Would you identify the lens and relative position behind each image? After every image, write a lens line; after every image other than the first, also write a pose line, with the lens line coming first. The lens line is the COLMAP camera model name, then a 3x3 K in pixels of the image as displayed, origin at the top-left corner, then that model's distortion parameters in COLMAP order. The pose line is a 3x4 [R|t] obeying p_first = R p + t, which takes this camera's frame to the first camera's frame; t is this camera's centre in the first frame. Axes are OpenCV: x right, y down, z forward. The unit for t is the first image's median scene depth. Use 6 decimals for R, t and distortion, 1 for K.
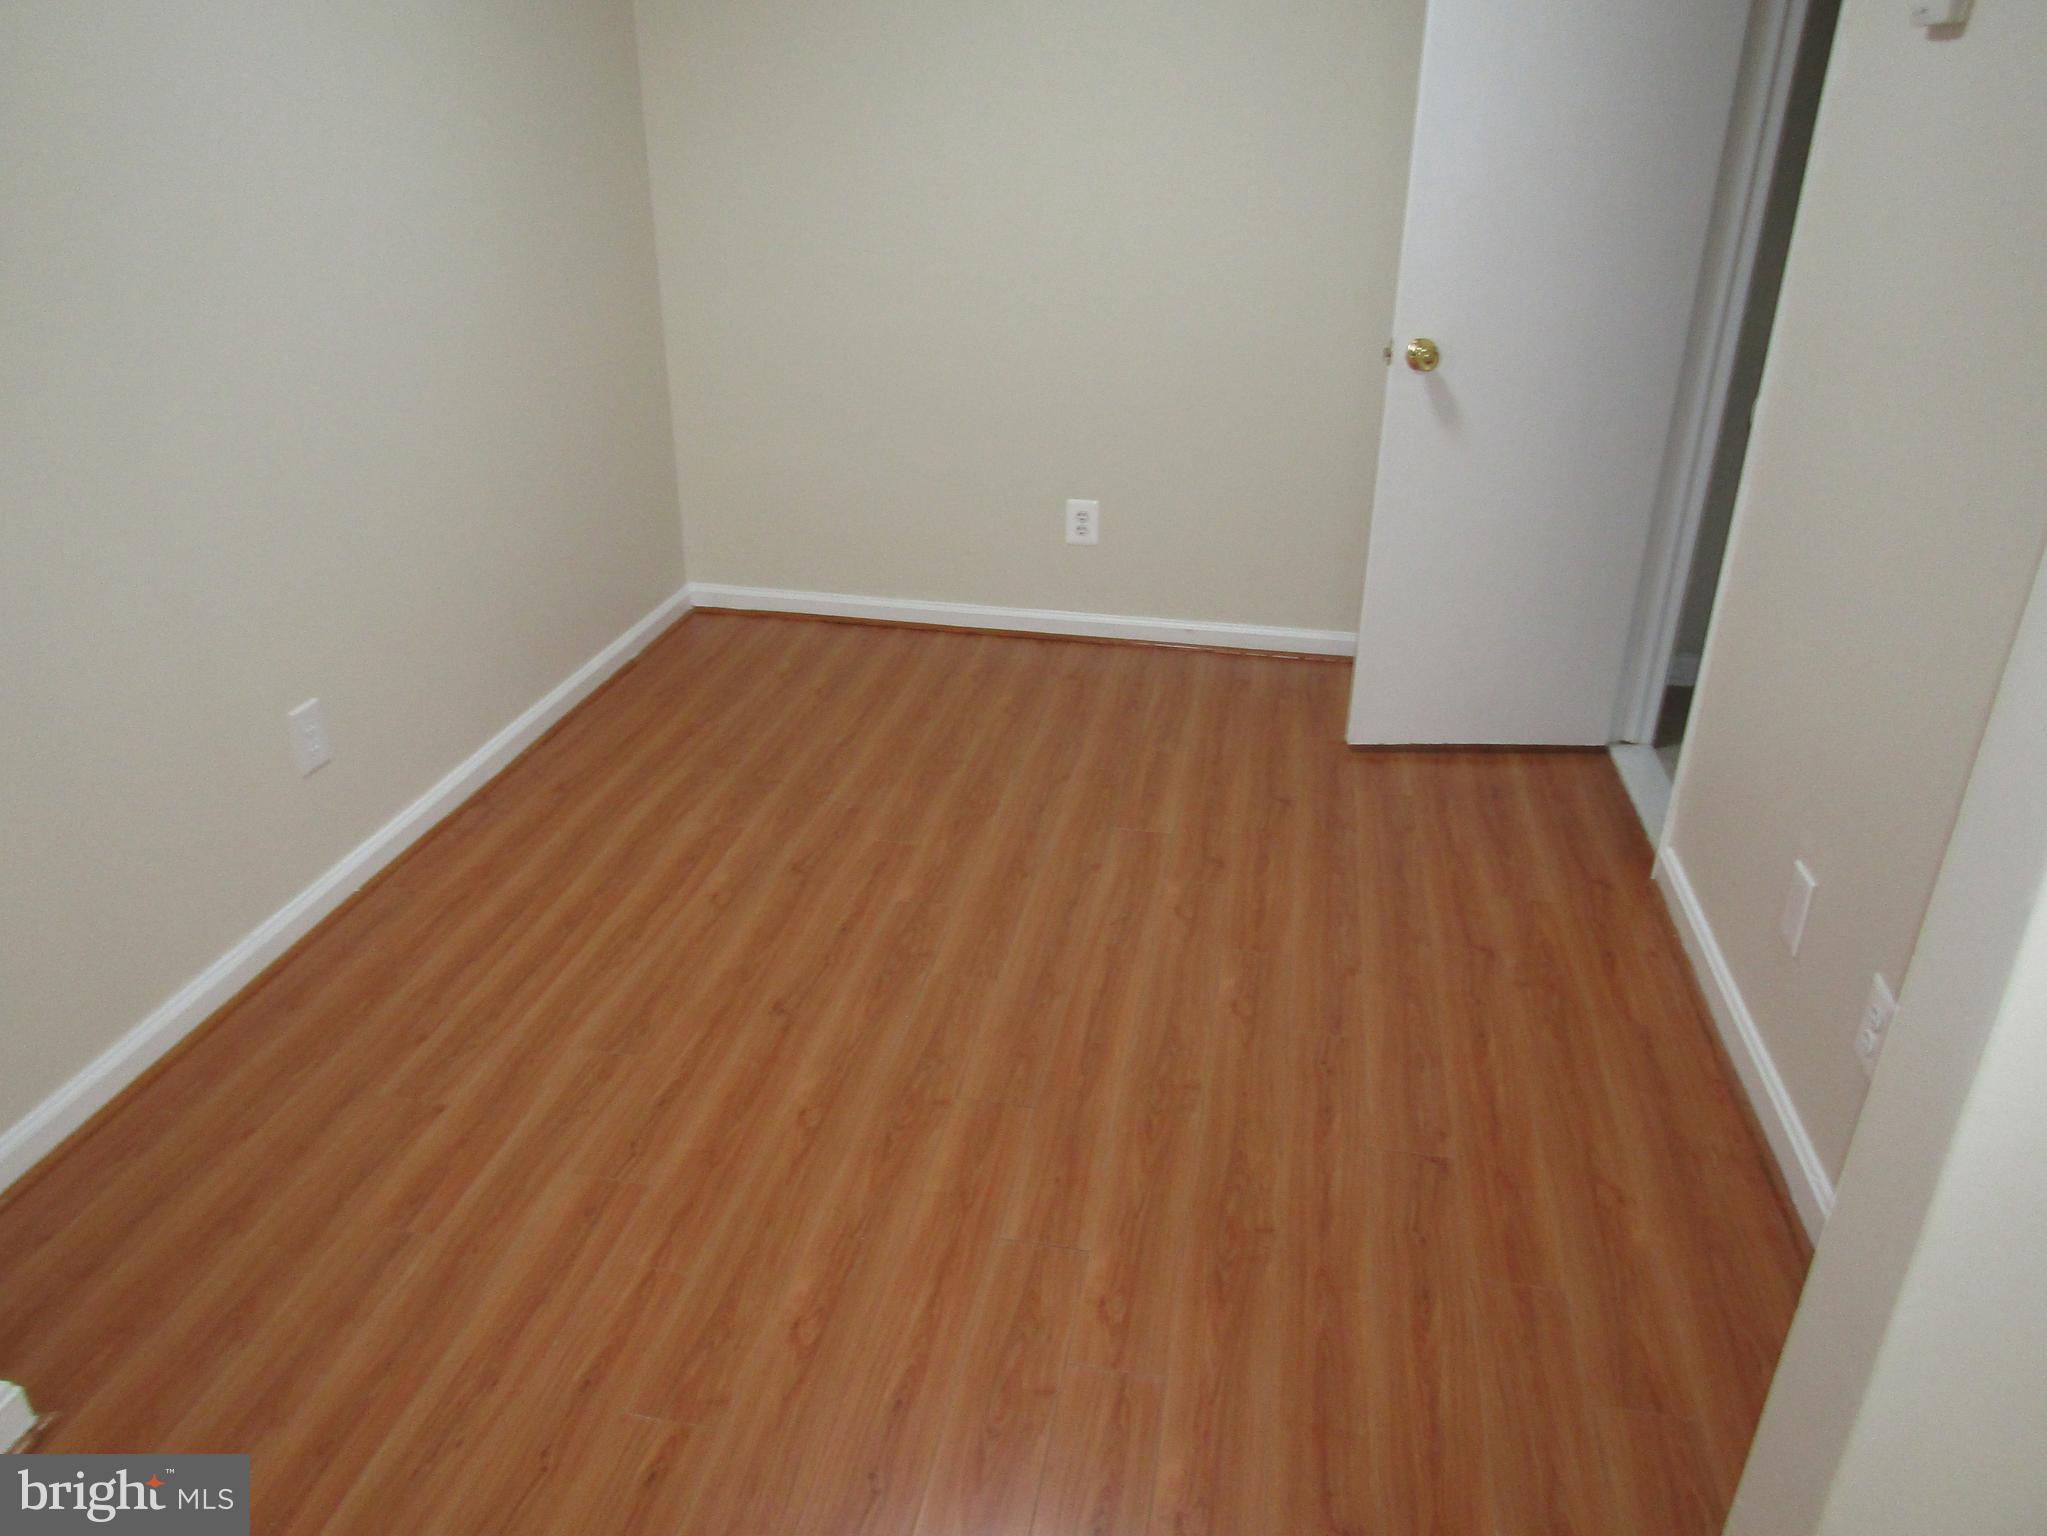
lens RADIAL K [[1456.9, 0, 1023.0], [0, 1456.9, 771.7], [0, 0, 1]] dist [-0.008698, 0.006659]
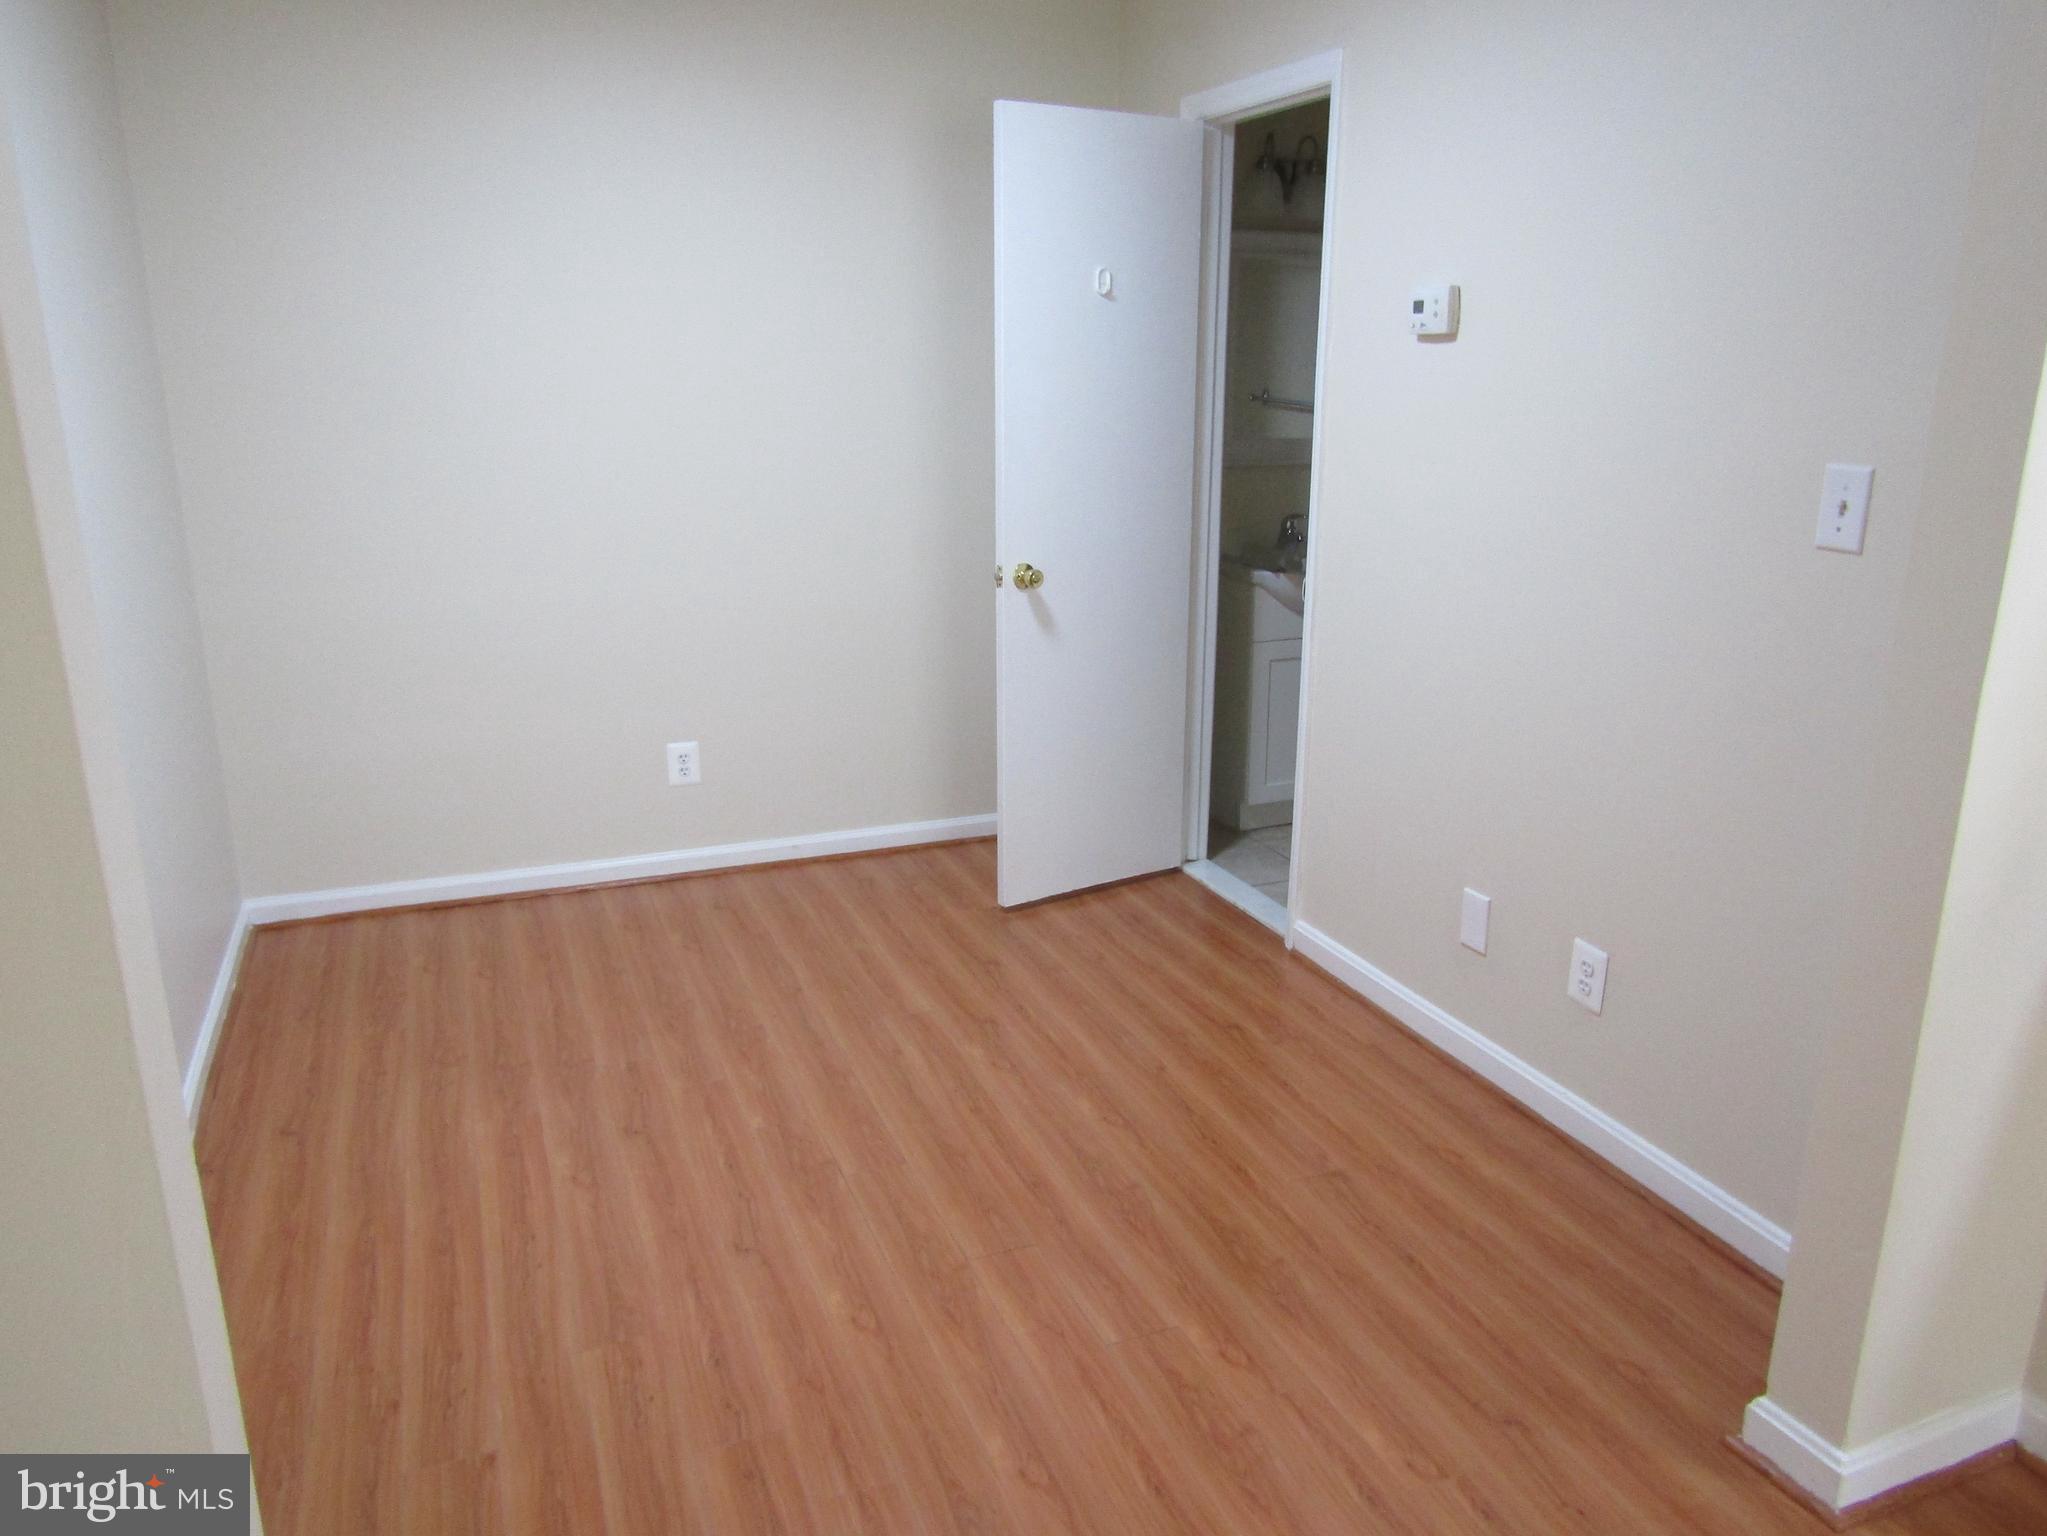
lens RADIAL K [[1456.9, 0, 1023.2], [0, 1456.9, 766.0], [0, 0, 1]] dist [-0.008698, 0.006659]
pose [[0.840915, -0.154799, 0.518555, -0.387830], [0.237710, 0.966484, -0.096967, -0.012814], [-0.486165, 0.204807, 0.849528, -0.012085]]
